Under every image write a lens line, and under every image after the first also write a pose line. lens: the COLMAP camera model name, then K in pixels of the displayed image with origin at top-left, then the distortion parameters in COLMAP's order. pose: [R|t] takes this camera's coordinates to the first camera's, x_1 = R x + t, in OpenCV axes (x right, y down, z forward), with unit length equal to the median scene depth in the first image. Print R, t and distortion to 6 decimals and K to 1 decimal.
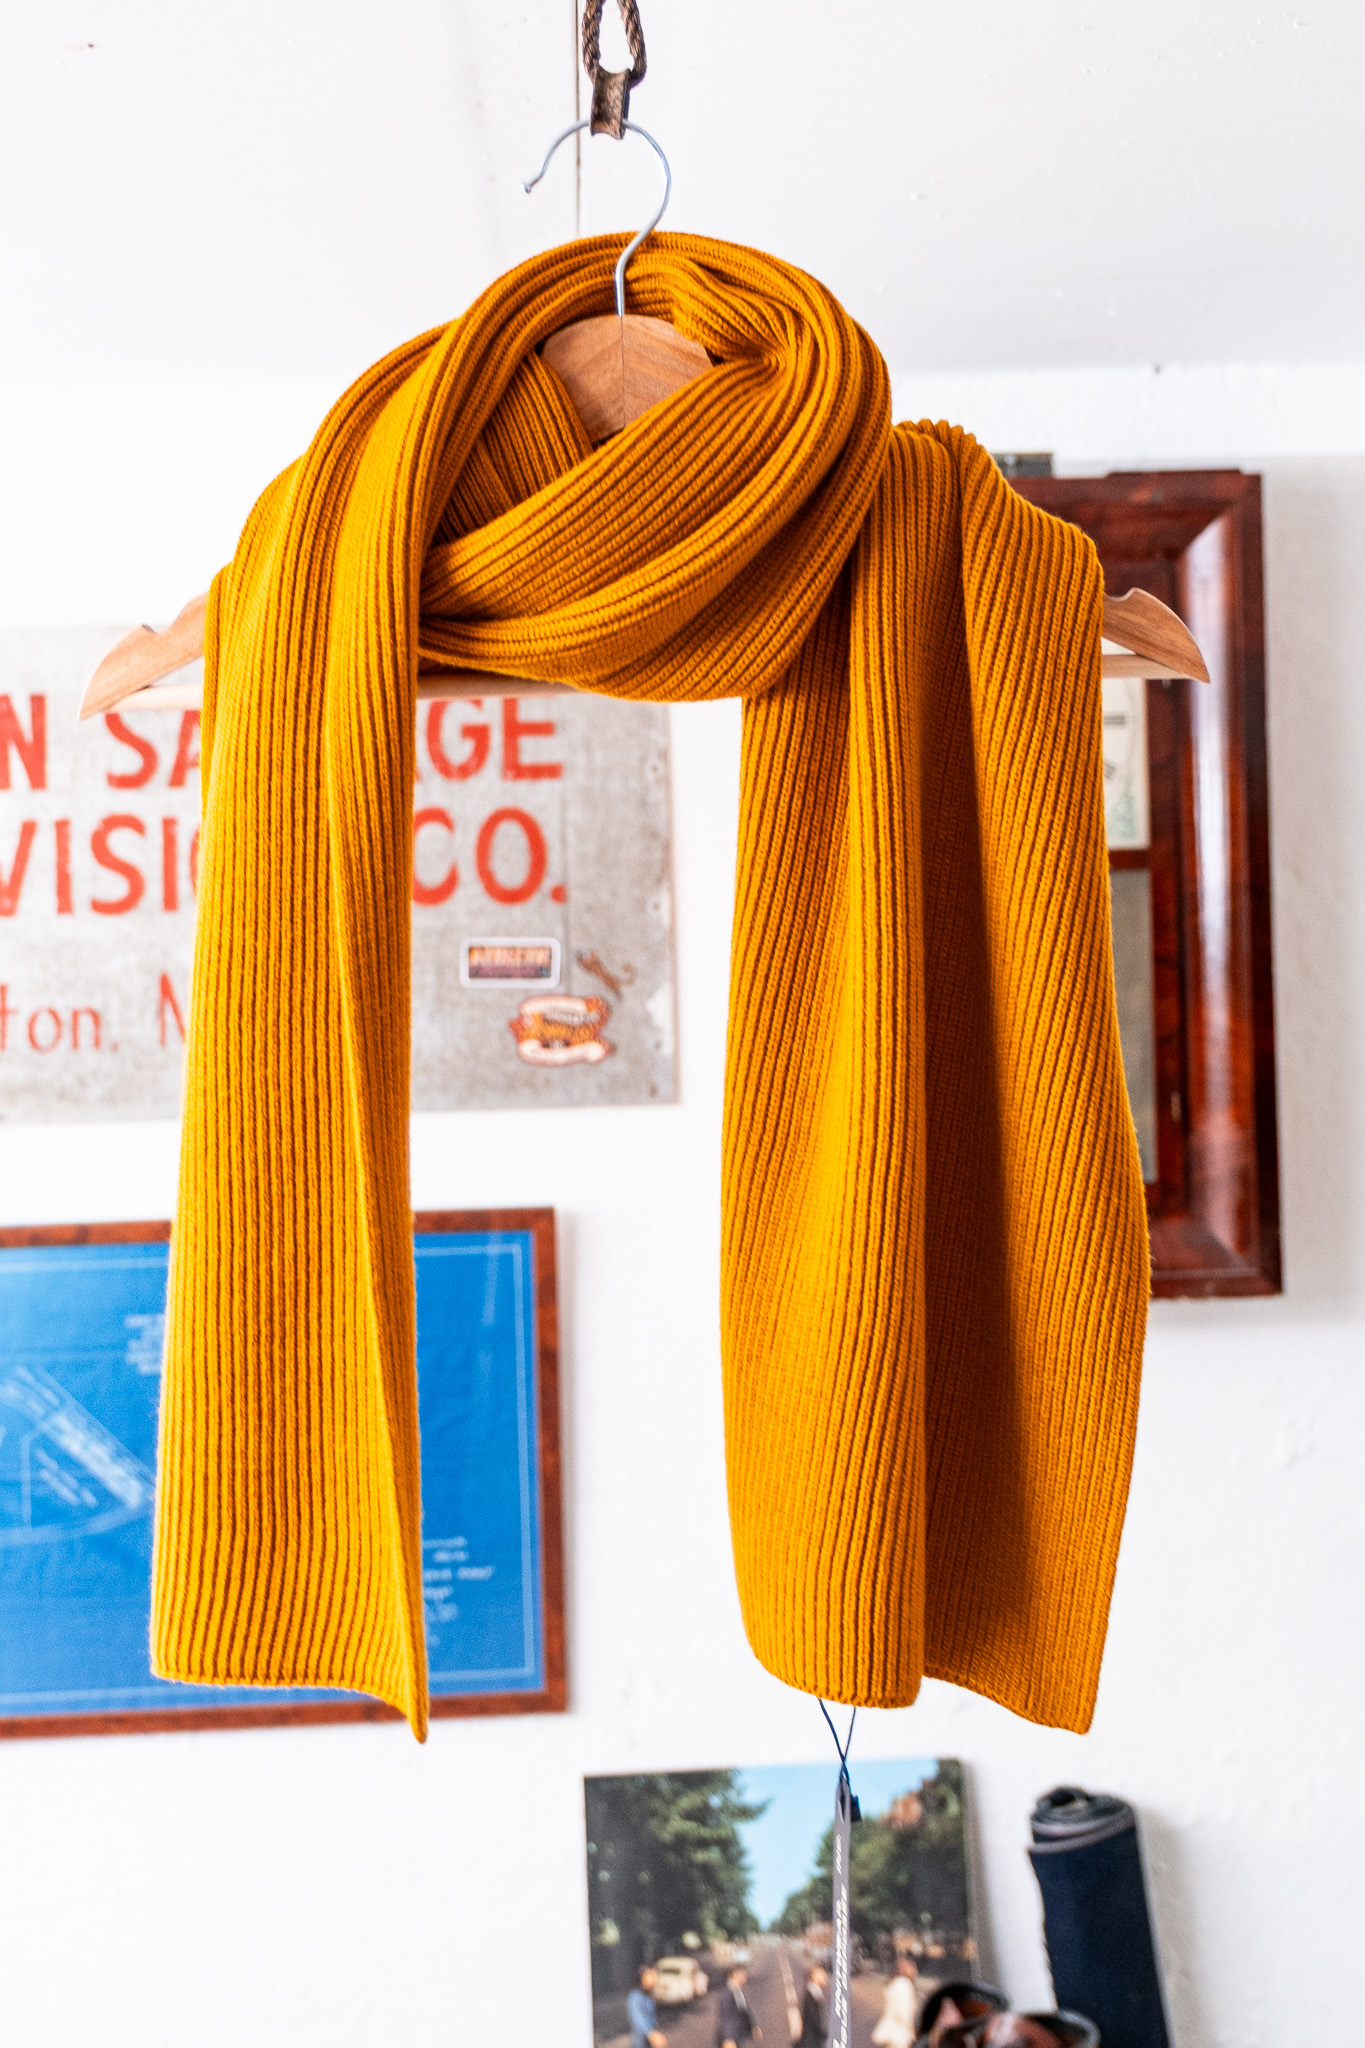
lens RADIAL K [[2976.9, 0, 703.1], [0, 2976.9, 829.5], [0, 0, 1]] dist [0.017040, 0.000000]
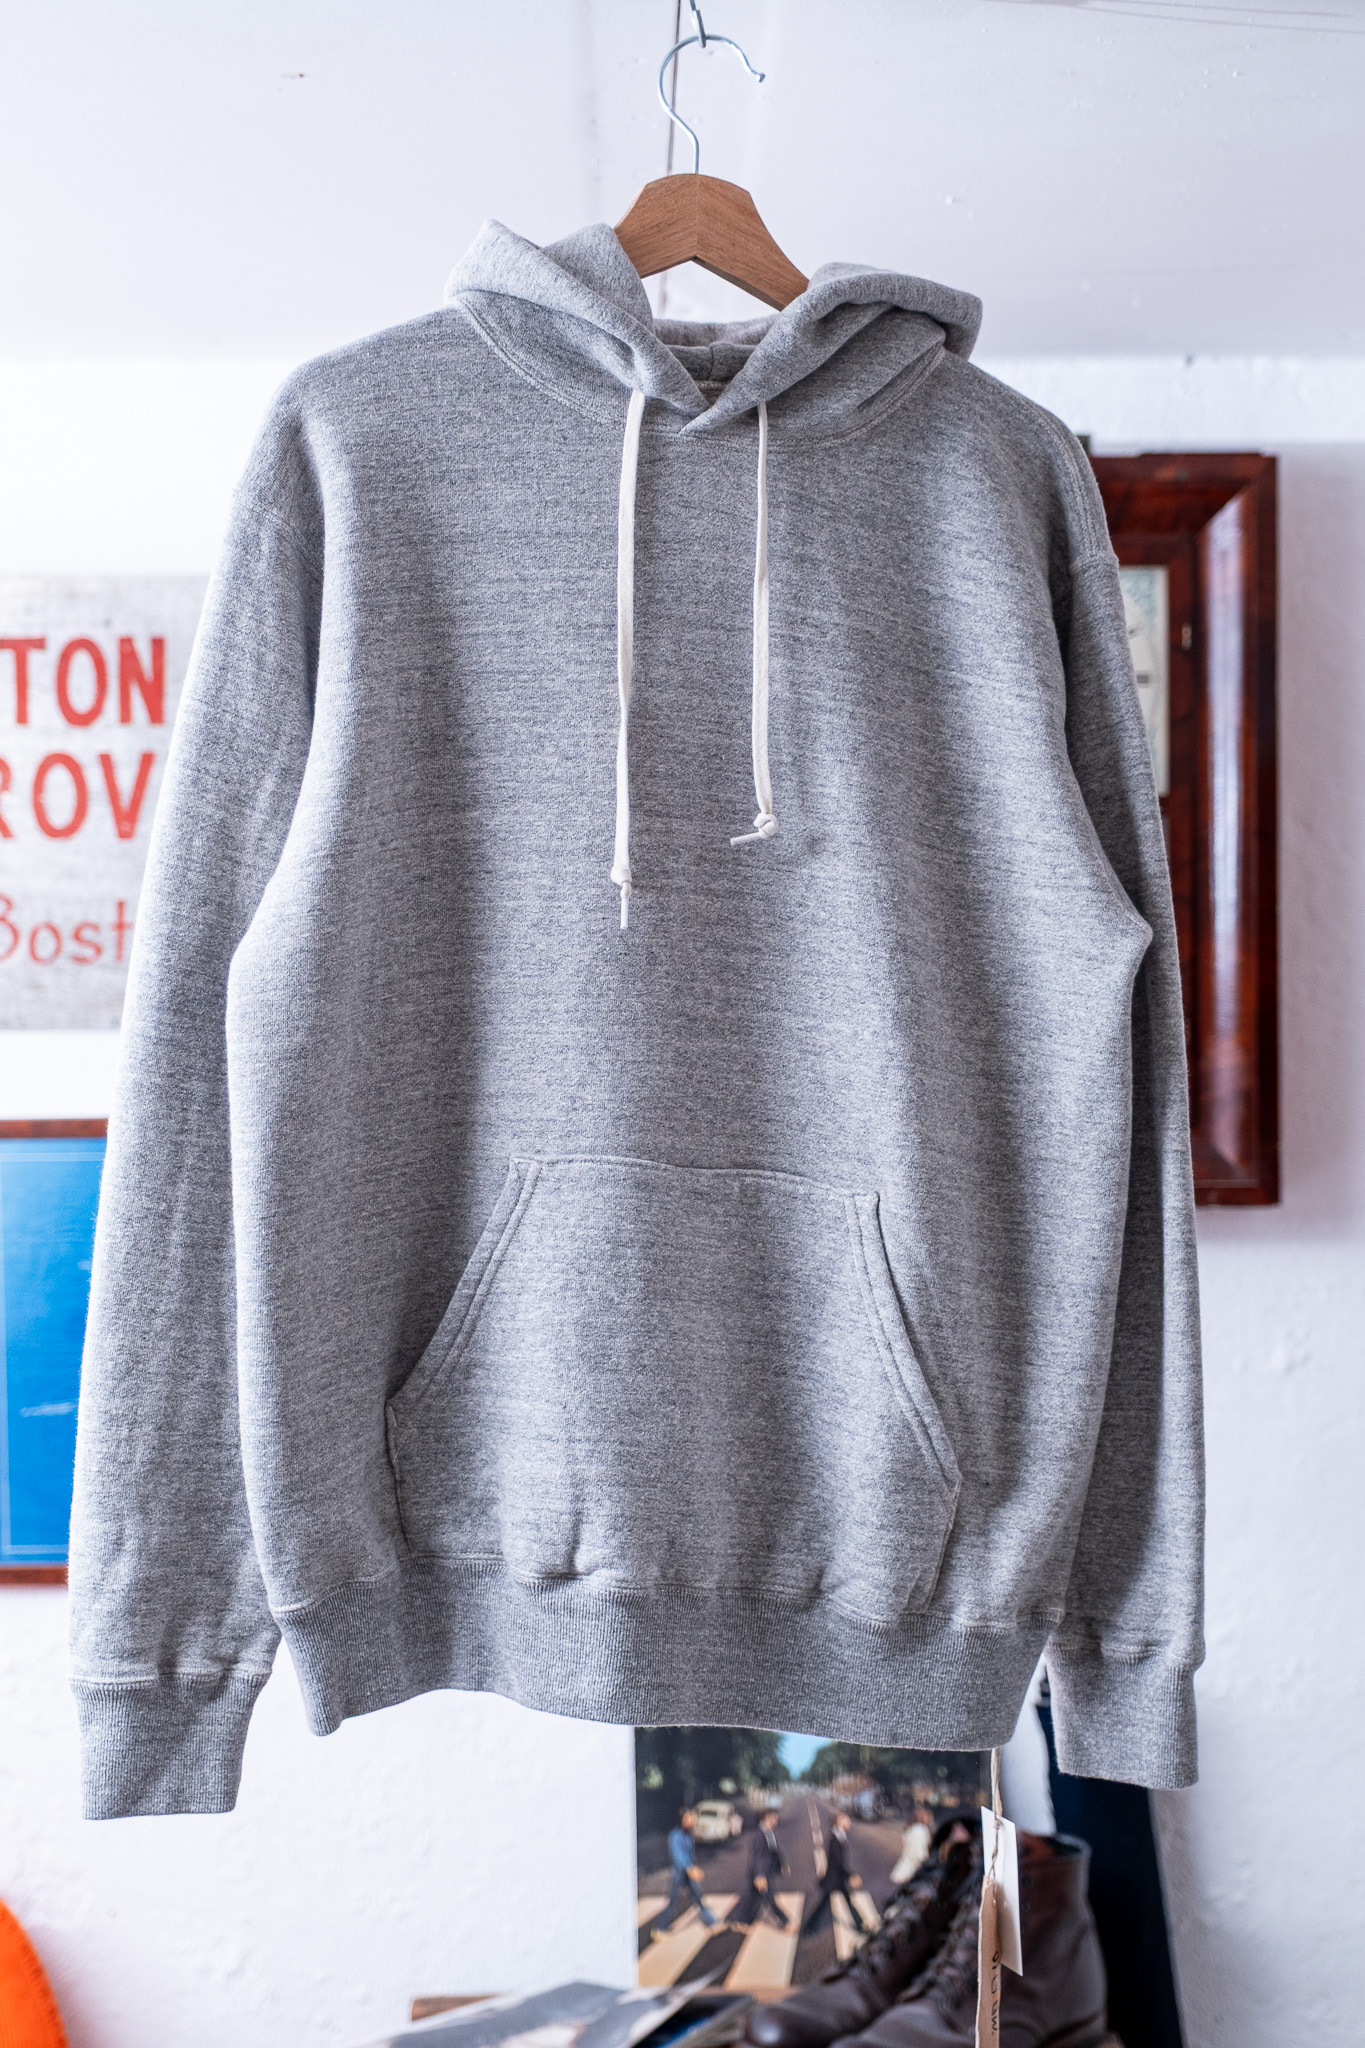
lens RADIAL K [[3824.7, 0, 683.7], [0, 3824.7, 1019.2], [0, 0, 1]] dist [-0.006870, 0.000000]
pose [[0.999518, 0.022445, -0.021455, 0.003609], [-0.022294, 0.999725, 0.007267, 0.080627], [0.021612, -0.006785, 0.999743, -0.404404]]
